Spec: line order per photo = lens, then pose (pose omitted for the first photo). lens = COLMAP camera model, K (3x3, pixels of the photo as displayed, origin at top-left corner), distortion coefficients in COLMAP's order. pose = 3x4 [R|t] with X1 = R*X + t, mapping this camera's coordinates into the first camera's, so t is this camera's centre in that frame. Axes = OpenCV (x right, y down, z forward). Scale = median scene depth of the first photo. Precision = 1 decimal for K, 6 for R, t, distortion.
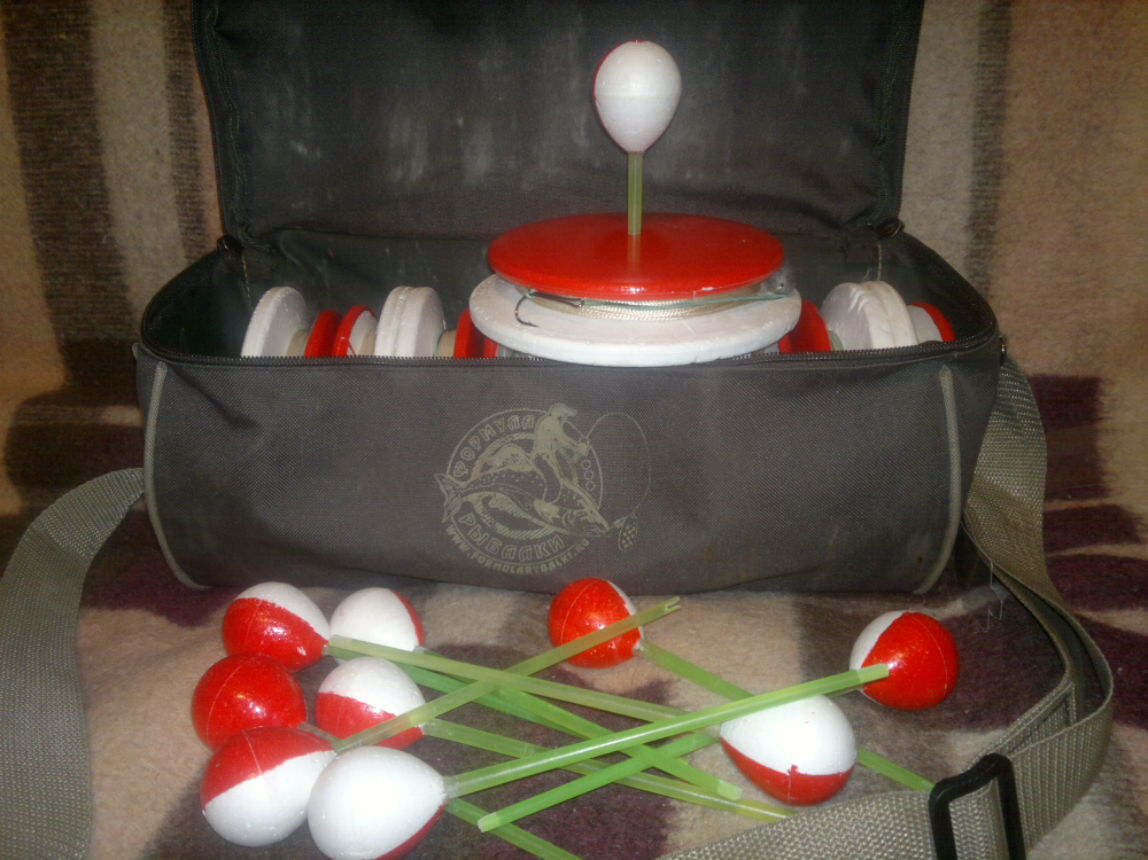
lens RADIAL K [[978.7, 0, 574.0], [0, 978.7, 430.0], [0, 0, 1]] dist [-0.035605, 0.003861]
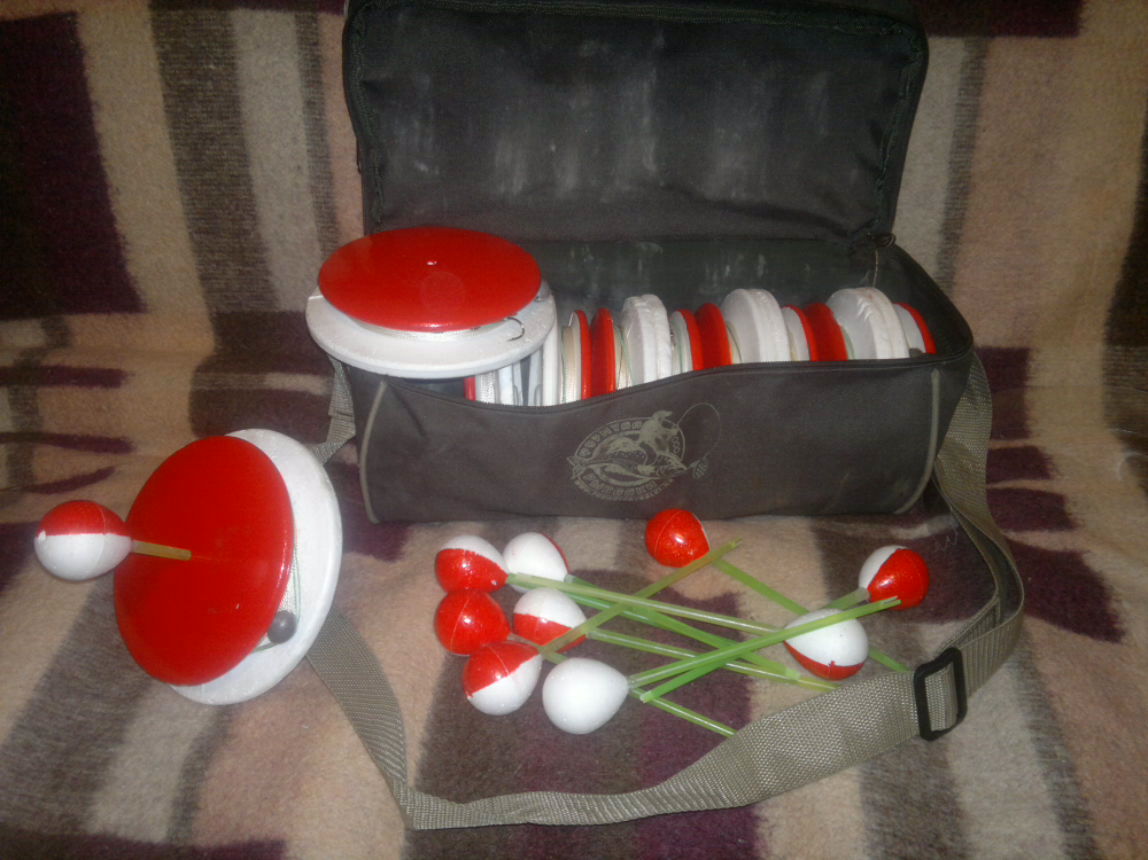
lens RADIAL K [[961.9, 0, 574.0], [0, 961.9, 430.0], [0, 0, 1]] dist [-0.050168, 0.002936]
pose [[0.997692, -0.018195, 0.065421, -0.218228], [0.005966, 0.983196, 0.182454, -0.230223], [-0.067642, -0.181643, 0.981035, -0.335575]]
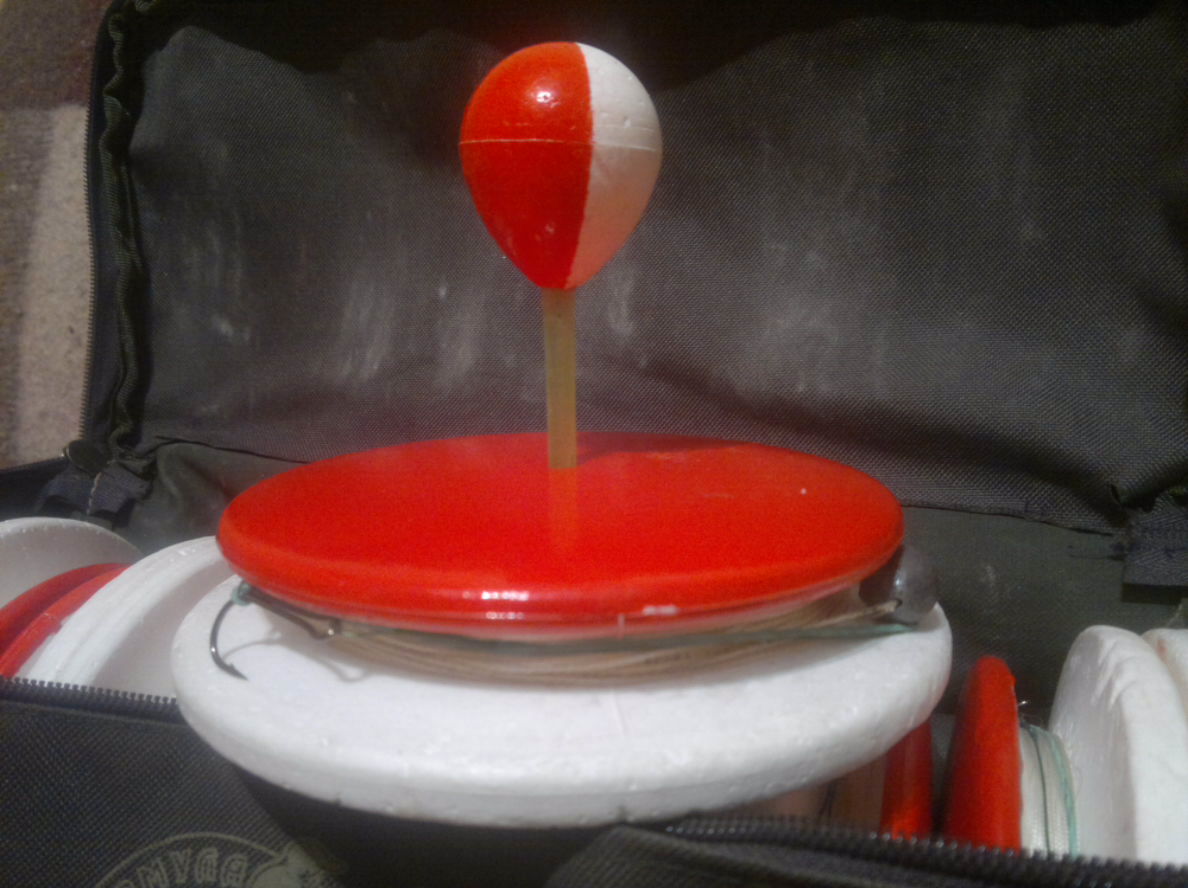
lens RADIAL K [[995.4, 0, 594.0], [0, 995.4, 444.0], [0, 0, 1]] dist [-0.050168, 0.002936]
pose [[0.955340, 0.062945, -0.288726, 0.204854], [-0.141785, 0.954879, -0.260966, -0.091263], [0.259272, 0.290249, 0.921159, 0.587973]]
